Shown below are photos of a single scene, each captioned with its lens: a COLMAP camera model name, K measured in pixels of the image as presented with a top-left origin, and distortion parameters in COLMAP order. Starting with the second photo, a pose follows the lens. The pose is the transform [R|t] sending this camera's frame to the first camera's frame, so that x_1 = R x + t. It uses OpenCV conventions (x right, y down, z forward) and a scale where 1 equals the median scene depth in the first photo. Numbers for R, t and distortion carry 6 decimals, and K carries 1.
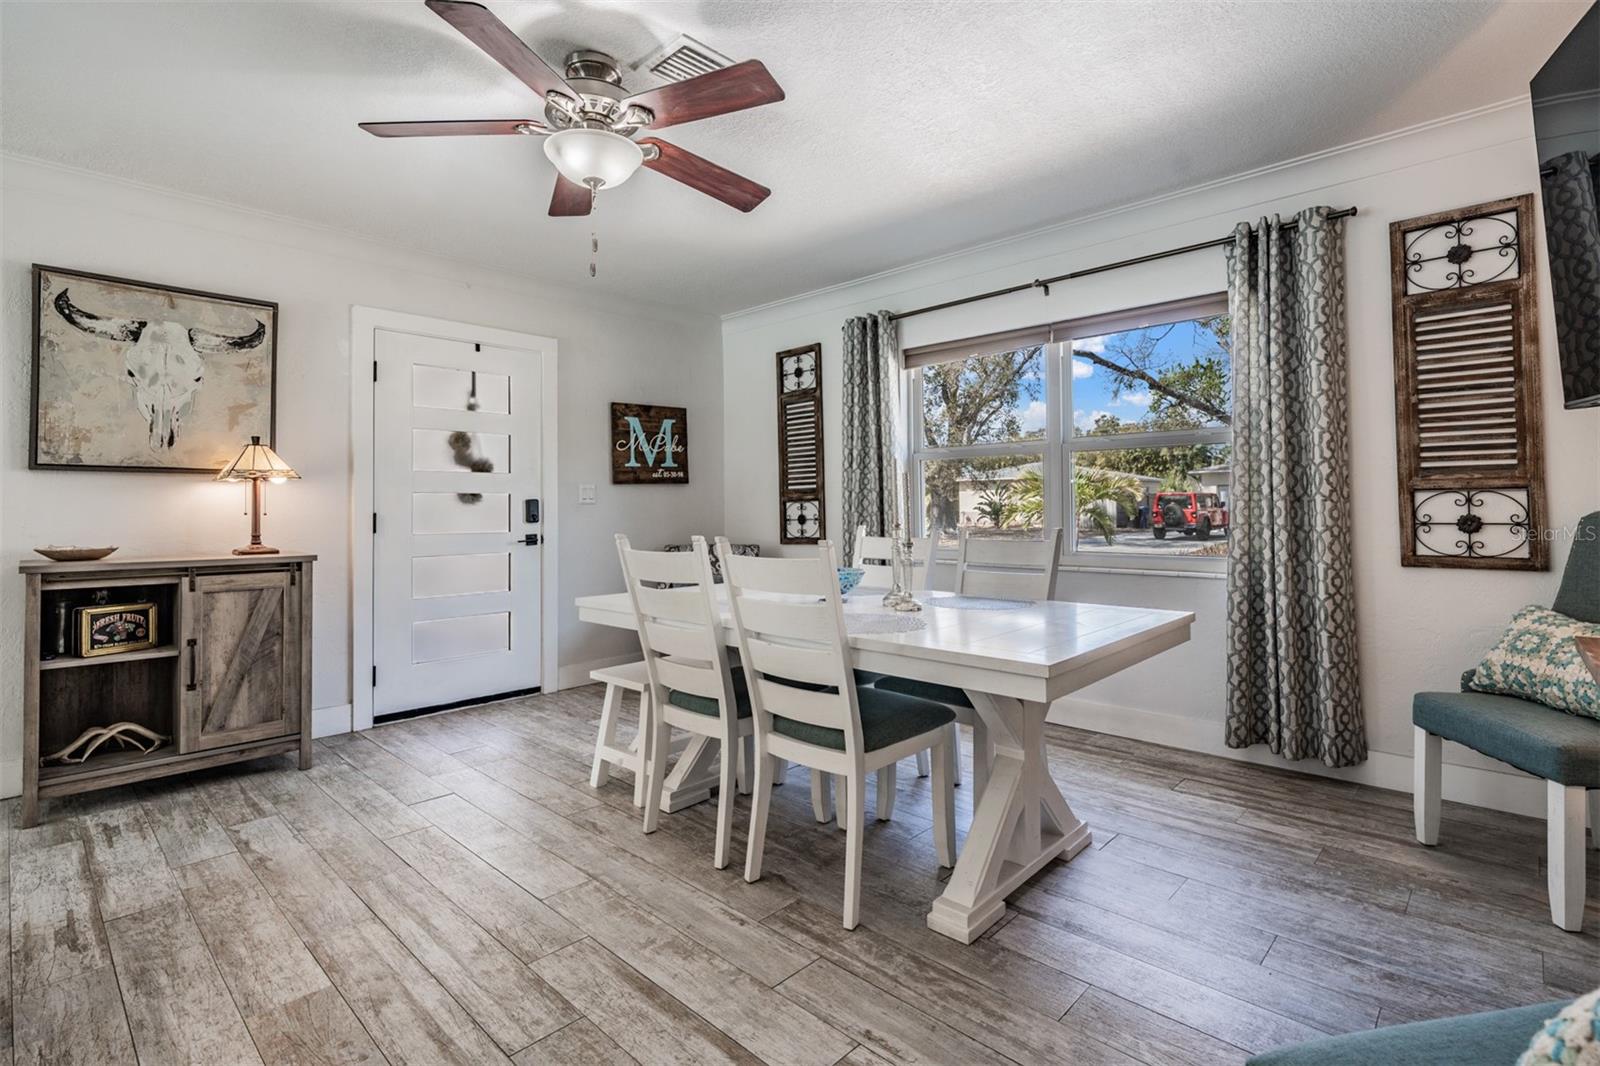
lens RADIAL K [[757.7, 0, 810.2], [0, 757.7, 495.1], [0, 0, 1]] dist [0.002235, 0.000379]
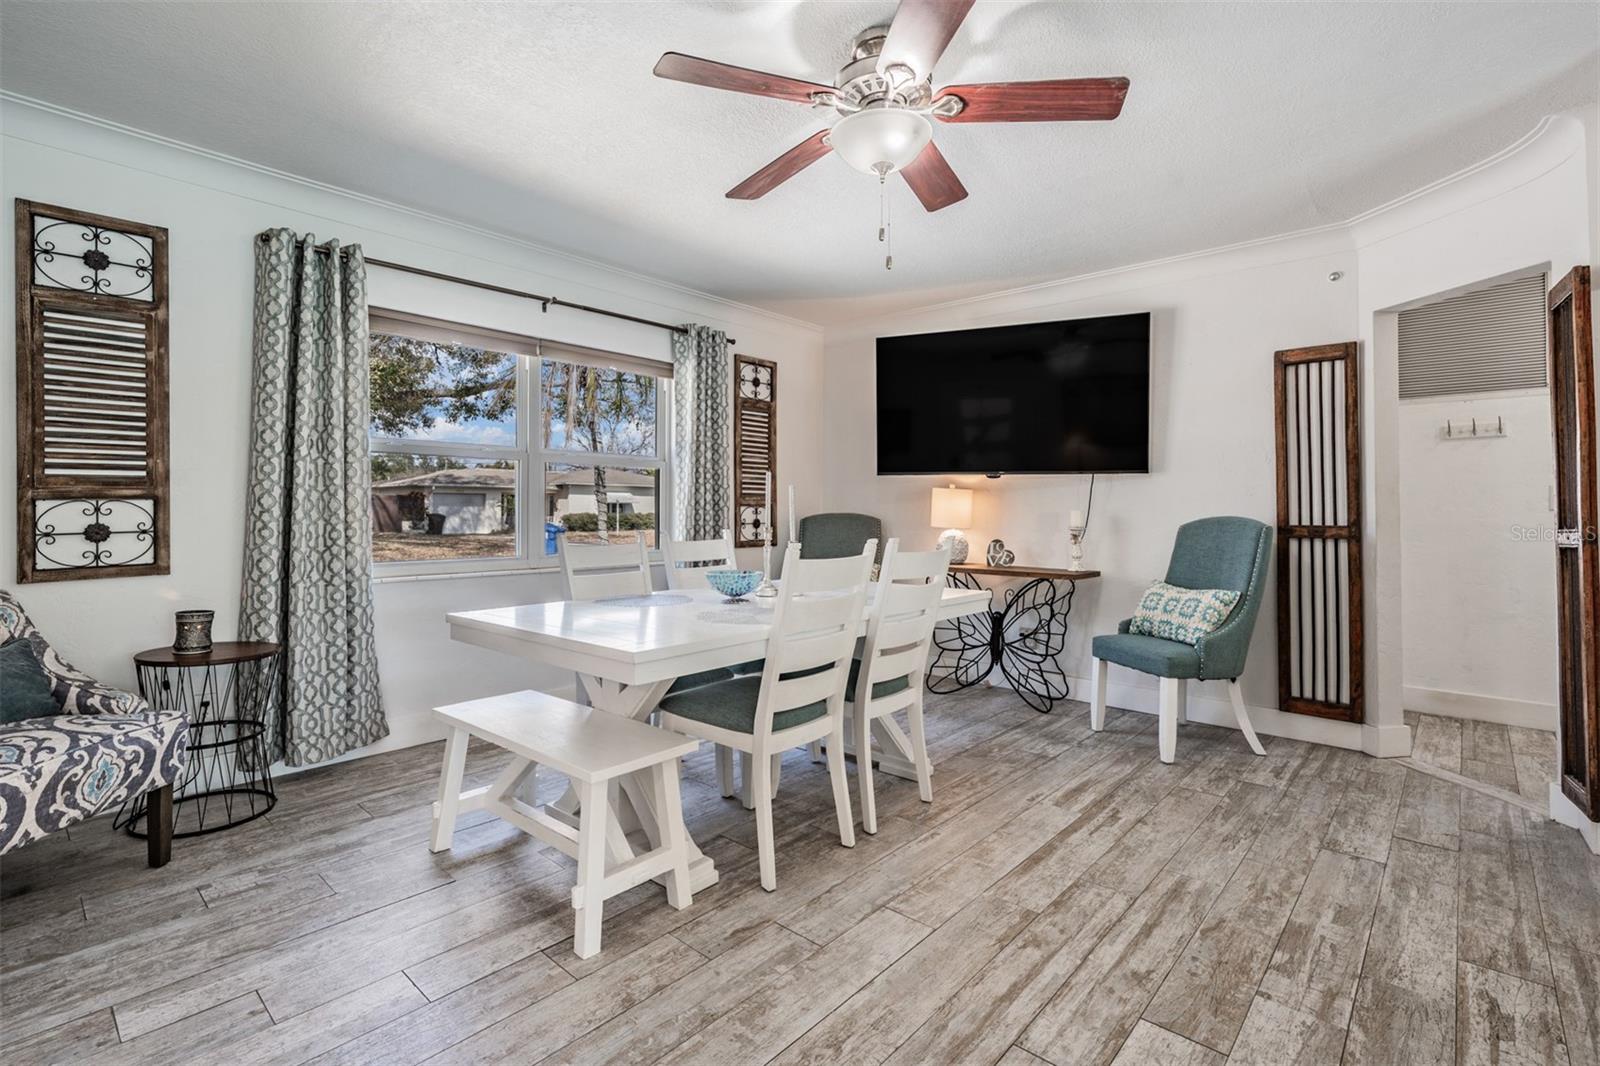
lens RADIAL K [[730.0, 0, 797.7], [0, 730.0, 502.6], [0, 0, 1]] dist [-0.000261, -0.000742]
pose [[-0.012749, 0.021321, 0.999691, -0.965763], [-0.018044, 0.999605, -0.021549, 0.022549], [-0.999756, -0.018314, -0.012360, 0.908702]]
